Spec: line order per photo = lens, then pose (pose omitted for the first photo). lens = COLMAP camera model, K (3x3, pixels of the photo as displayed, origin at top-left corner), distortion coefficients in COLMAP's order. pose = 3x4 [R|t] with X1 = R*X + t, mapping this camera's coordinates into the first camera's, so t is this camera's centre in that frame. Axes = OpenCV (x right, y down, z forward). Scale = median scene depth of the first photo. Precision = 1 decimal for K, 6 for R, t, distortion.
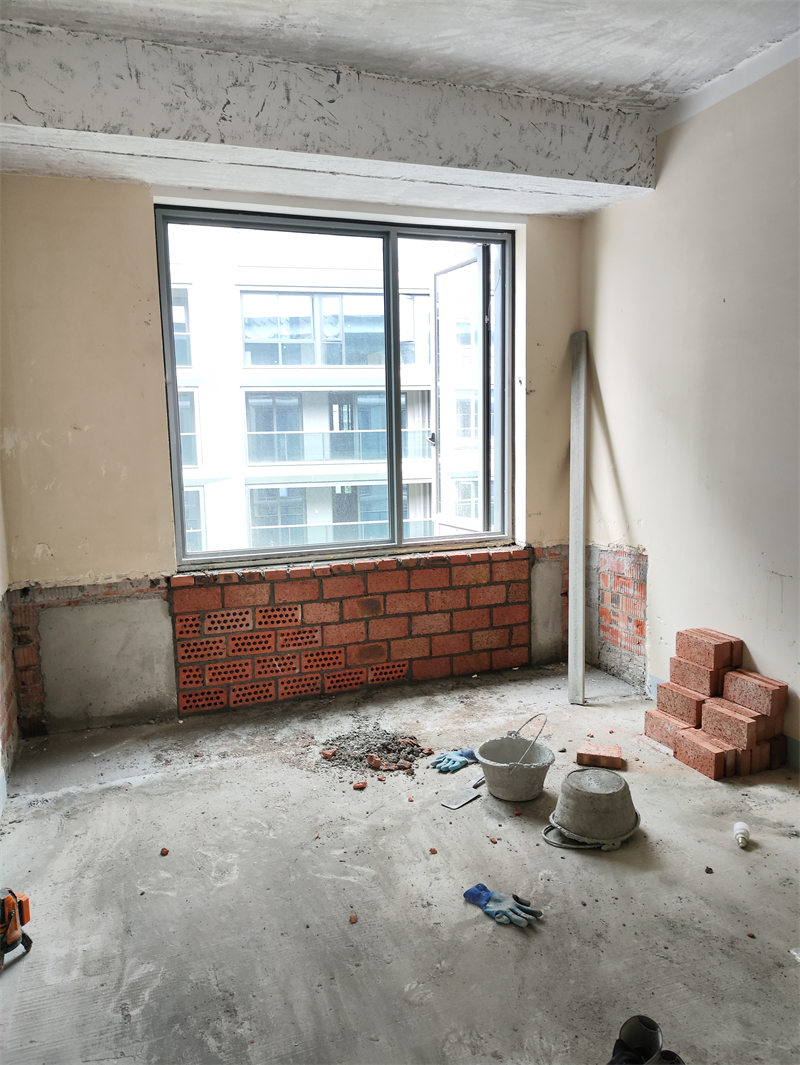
lens RADIAL K [[779.9, 0, 399.4], [0, 779.9, 535.8], [0, 0, 1]] dist [0.047361, -0.051830]
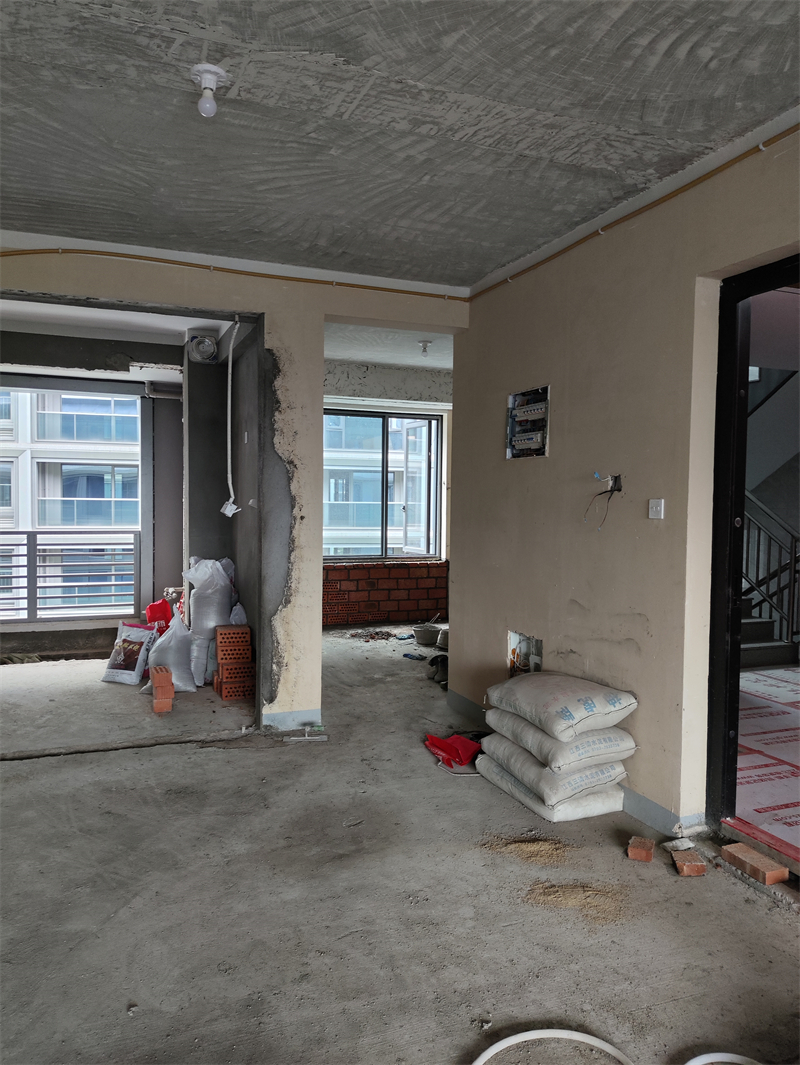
lens RADIAL K [[779.9, 0, 399.4], [0, 779.9, 535.8], [0, 0, 1]] dist [0.047361, -0.051830]
pose [[0.999370, 0.031199, 0.016915, 0.000690], [-0.029524, 0.995363, -0.091552, 0.147027], [-0.019693, 0.090995, 0.995657, -1.120728]]
